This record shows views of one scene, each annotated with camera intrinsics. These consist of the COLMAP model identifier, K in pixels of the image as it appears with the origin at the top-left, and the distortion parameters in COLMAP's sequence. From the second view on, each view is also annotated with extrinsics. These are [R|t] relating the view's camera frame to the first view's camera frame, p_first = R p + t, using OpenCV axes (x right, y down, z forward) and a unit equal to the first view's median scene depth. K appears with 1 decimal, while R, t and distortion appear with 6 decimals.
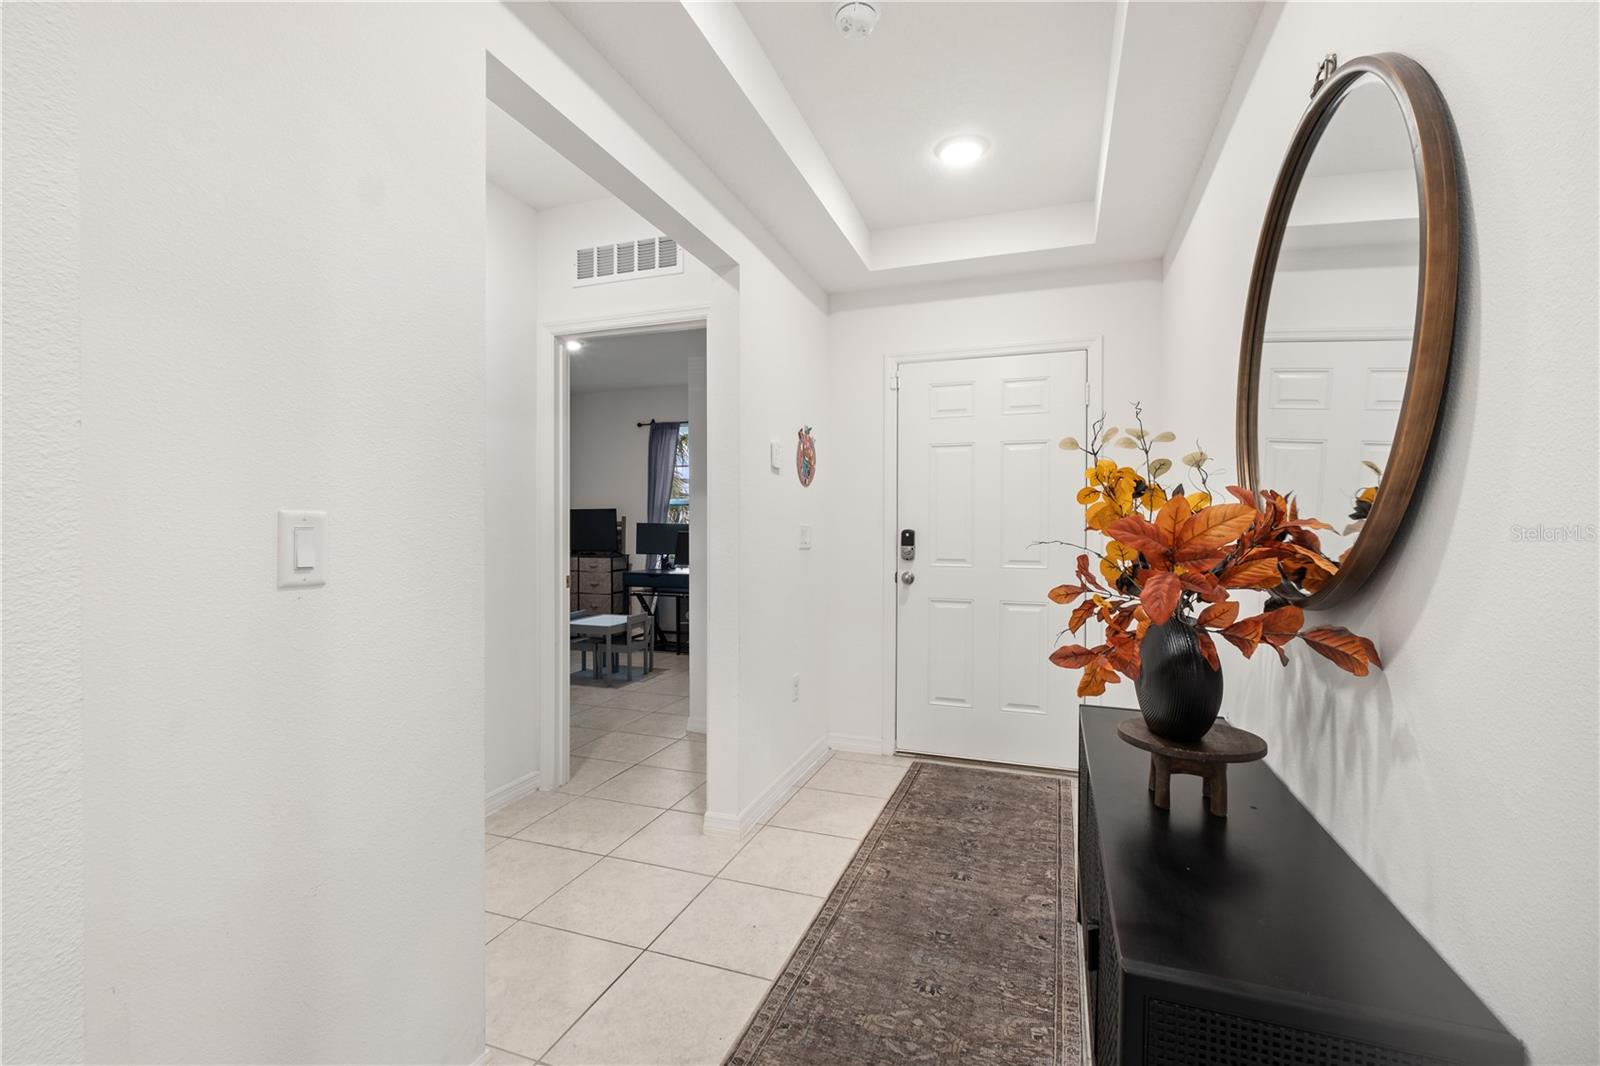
lens RADIAL K [[704.6, 0, 793.7], [0, 704.6, 531.7], [0, 0, 1]] dist [-0.011042, -0.000408]
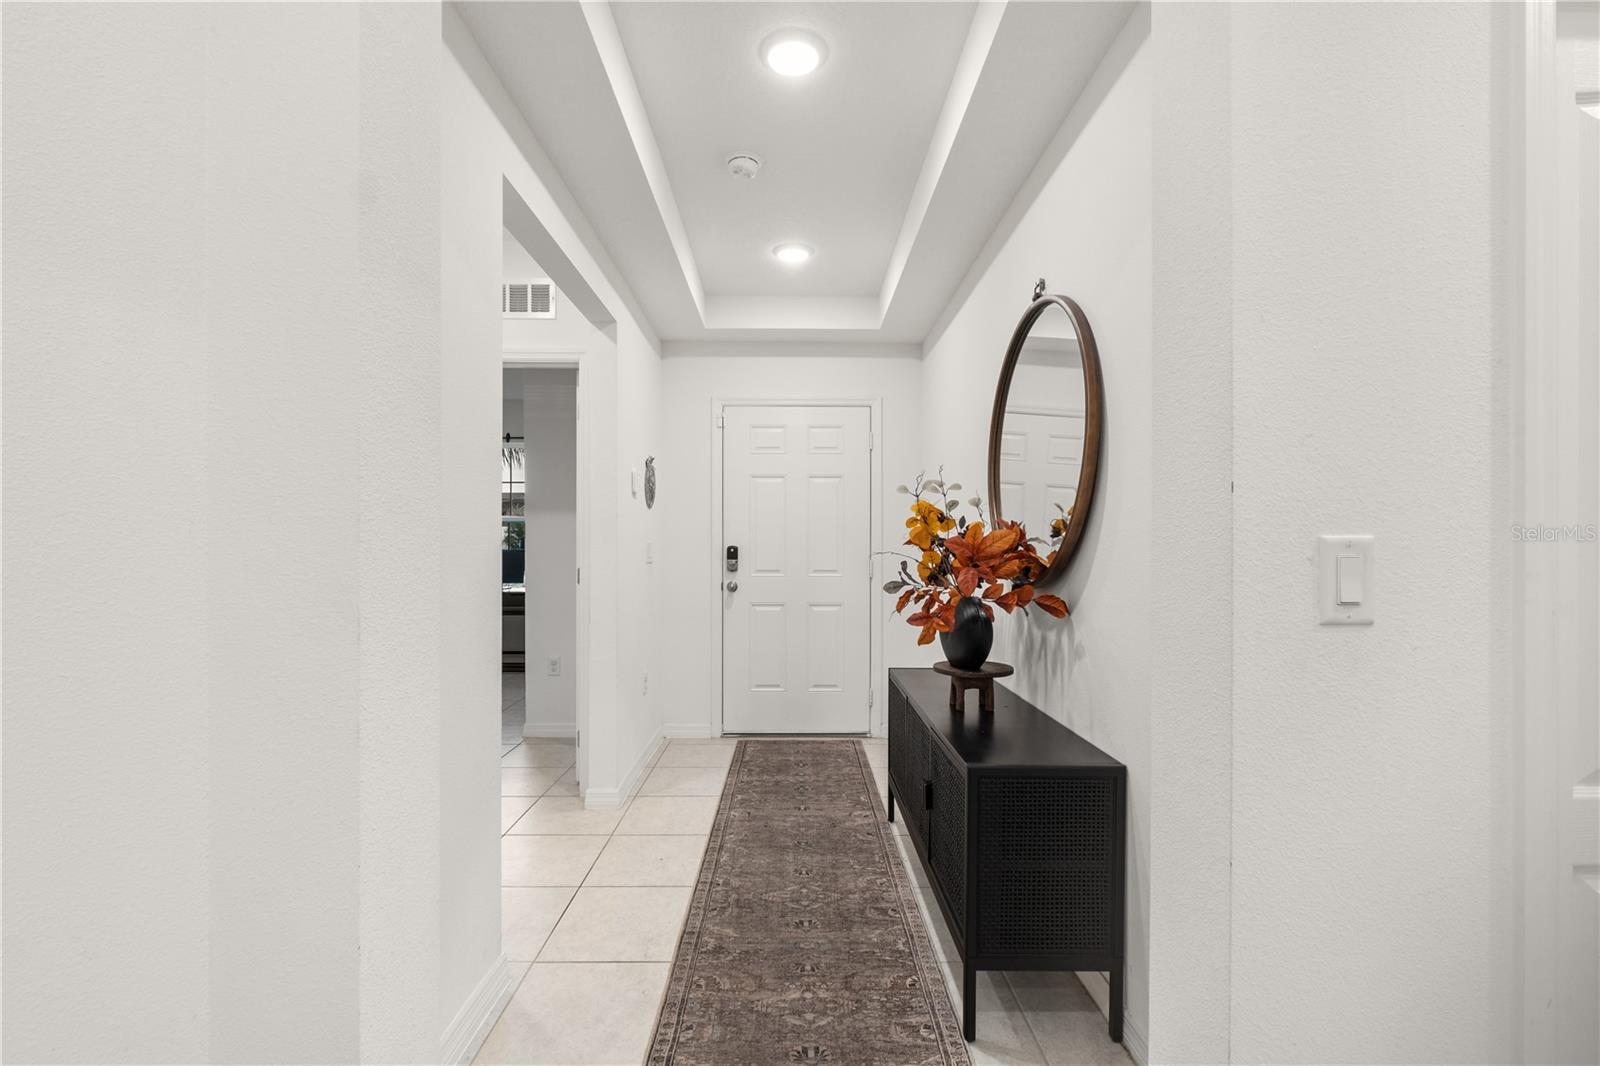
lens RADIAL K [[704.6, 0, 804.2], [0, 704.6, 538.9], [0, 0, 1]] dist [-0.011042, -0.000408]
pose [[0.933107, -0.000033, 0.359599, -0.308909], [0.005230, 0.999895, -0.013479, 0.004384], [-0.359561, 0.014458, 0.933009, -0.315334]]
